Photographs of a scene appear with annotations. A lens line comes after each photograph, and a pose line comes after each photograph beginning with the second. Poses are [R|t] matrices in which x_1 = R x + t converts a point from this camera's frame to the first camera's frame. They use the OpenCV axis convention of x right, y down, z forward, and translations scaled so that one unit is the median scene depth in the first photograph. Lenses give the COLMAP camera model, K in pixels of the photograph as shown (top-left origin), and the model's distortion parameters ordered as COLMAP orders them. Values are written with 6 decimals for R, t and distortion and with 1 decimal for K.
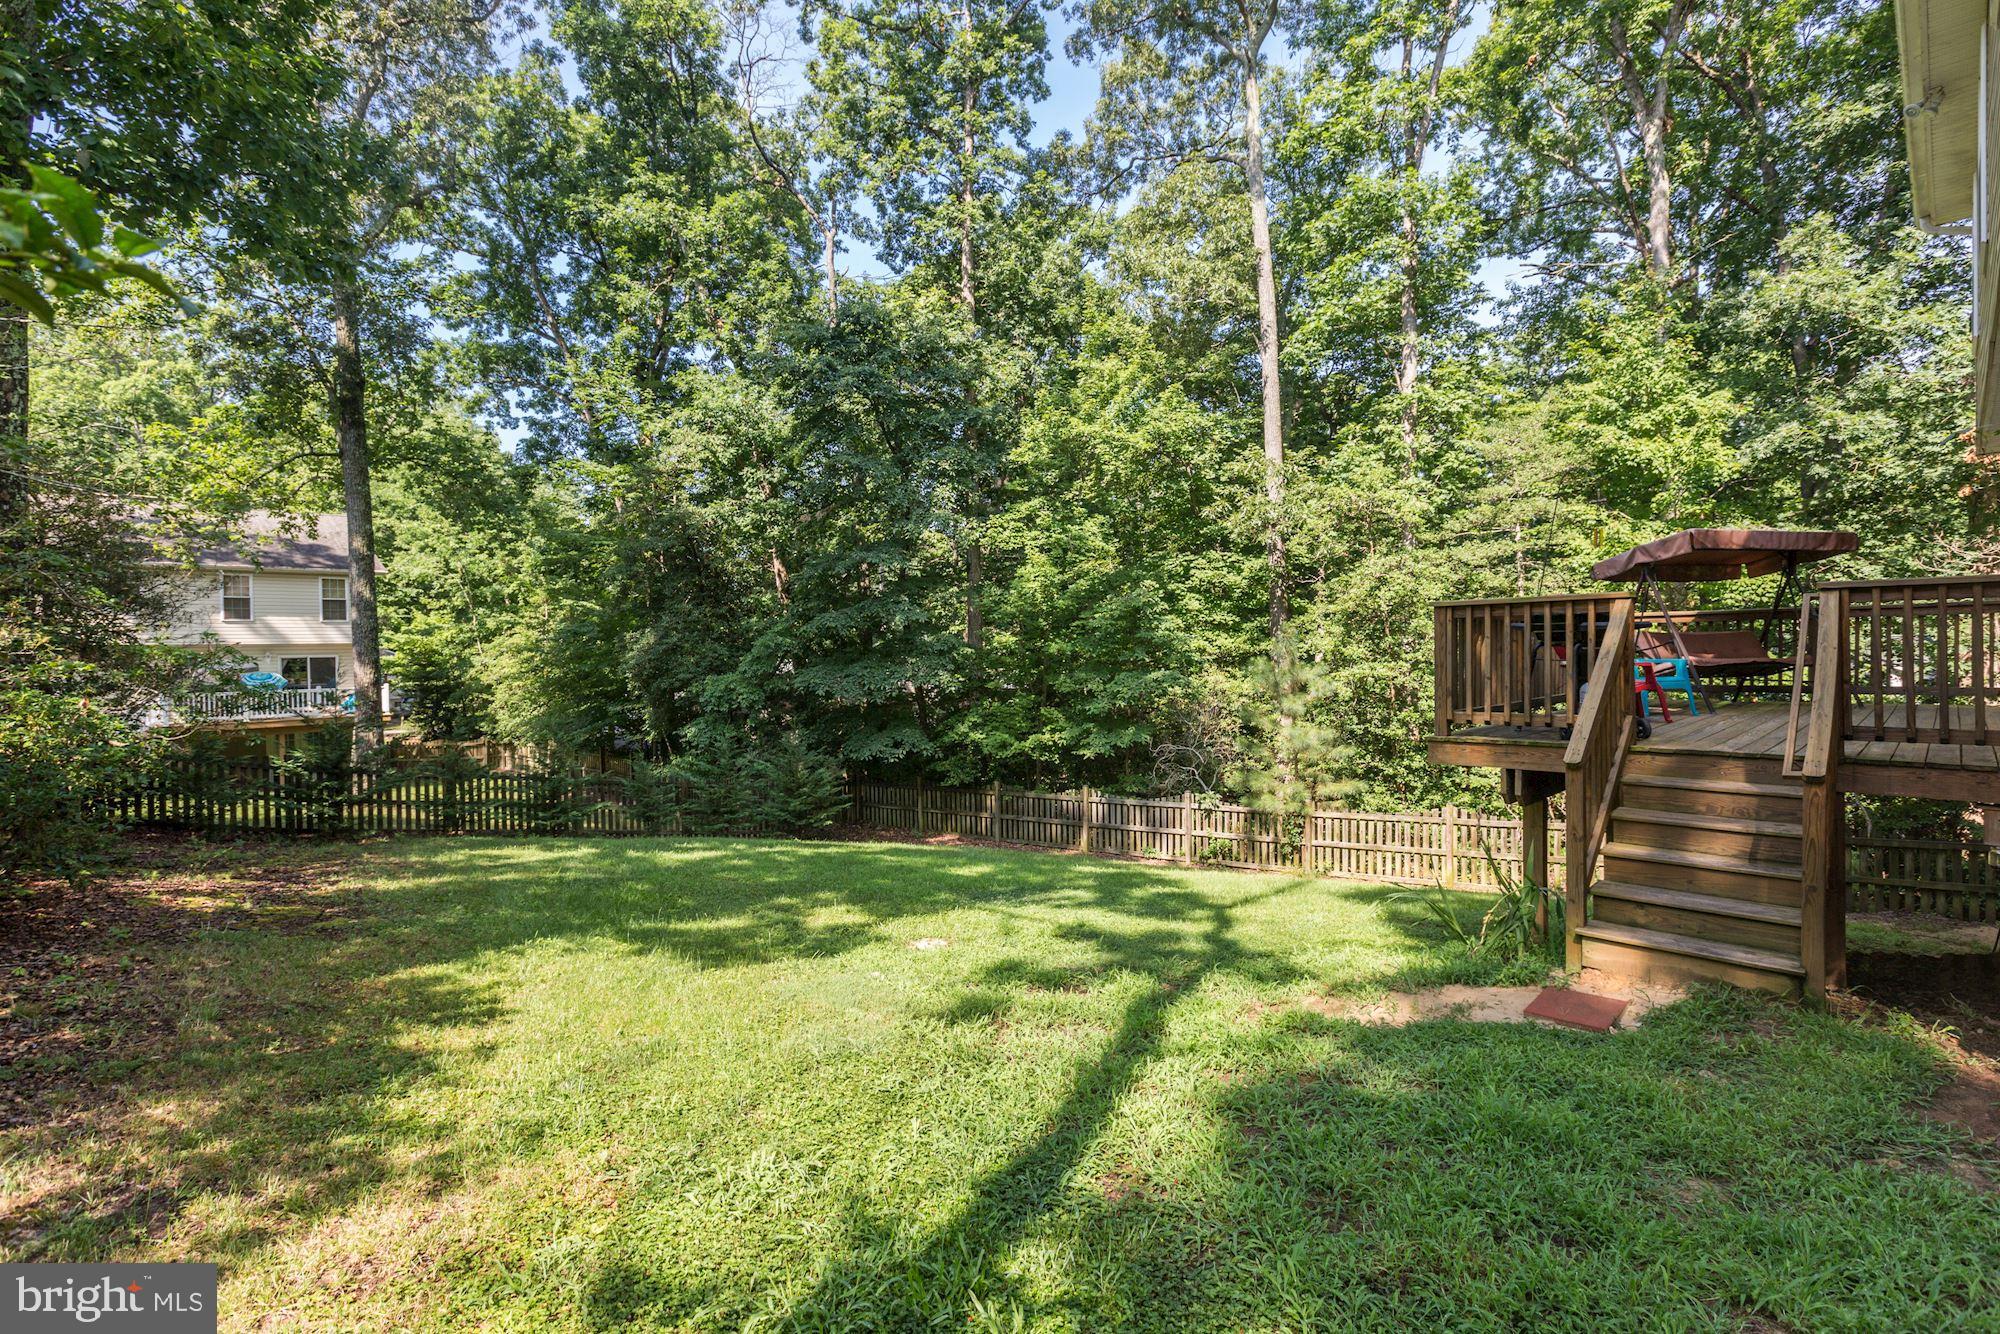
lens RADIAL K [[938.0, 0, 998.4], [0, 938.0, 659.2], [0, 0, 1]] dist [-0.002889, -0.000964]
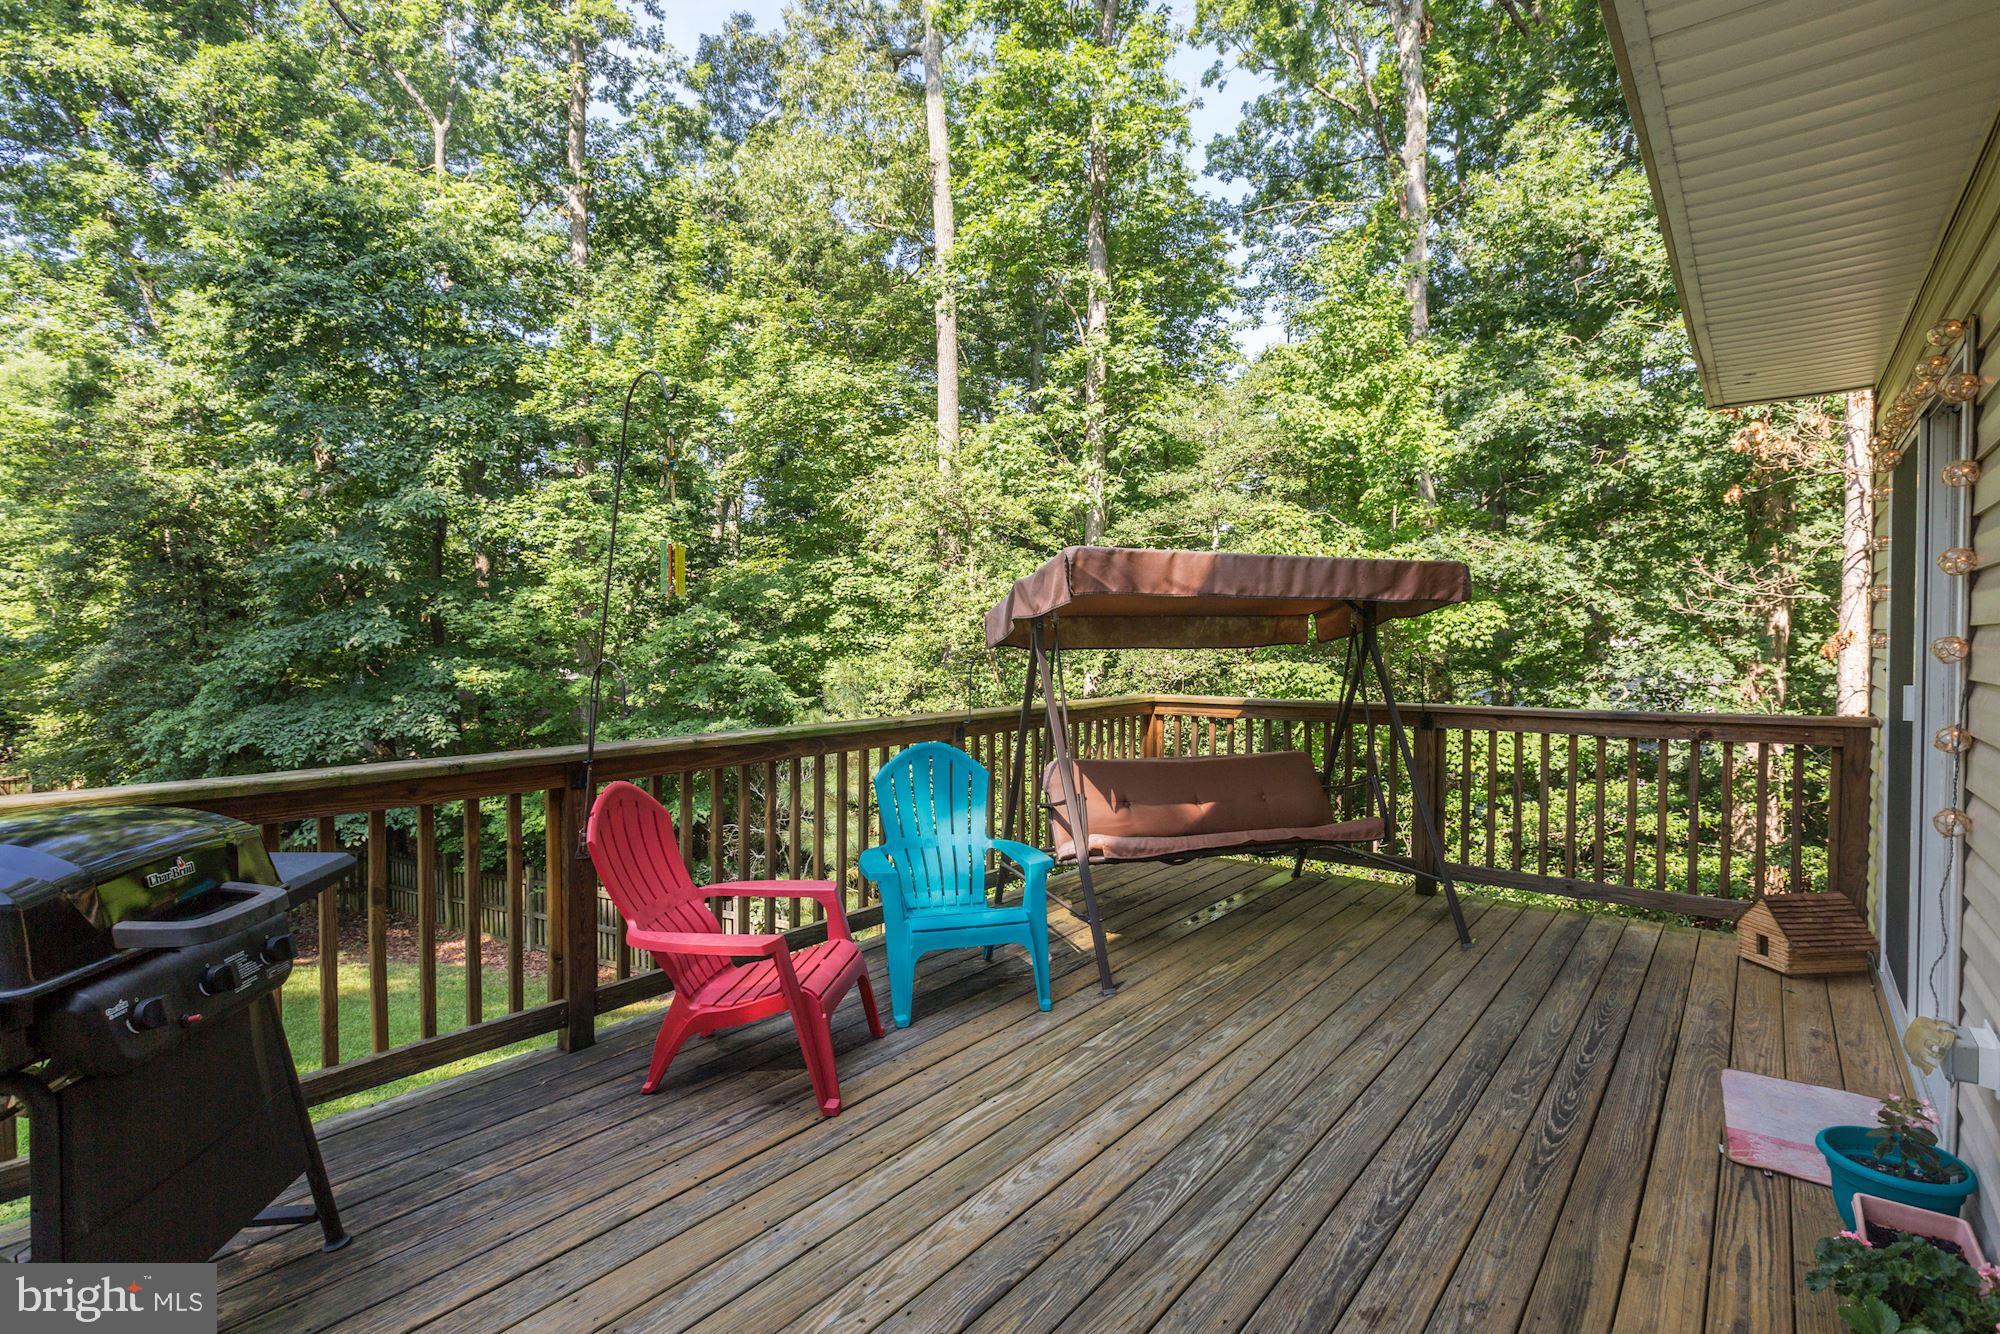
lens RADIAL K [[946.4, 0, 1000.2], [0, 946.4, 659.4], [0, 0, 1]] dist [-0.038518, 0.029781]
pose [[0.994617, 0.011632, 0.102963, 0.305909], [-0.012562, 0.999886, 0.008395, -0.042334], [-0.102853, -0.009643, 0.994650, 0.265634]]
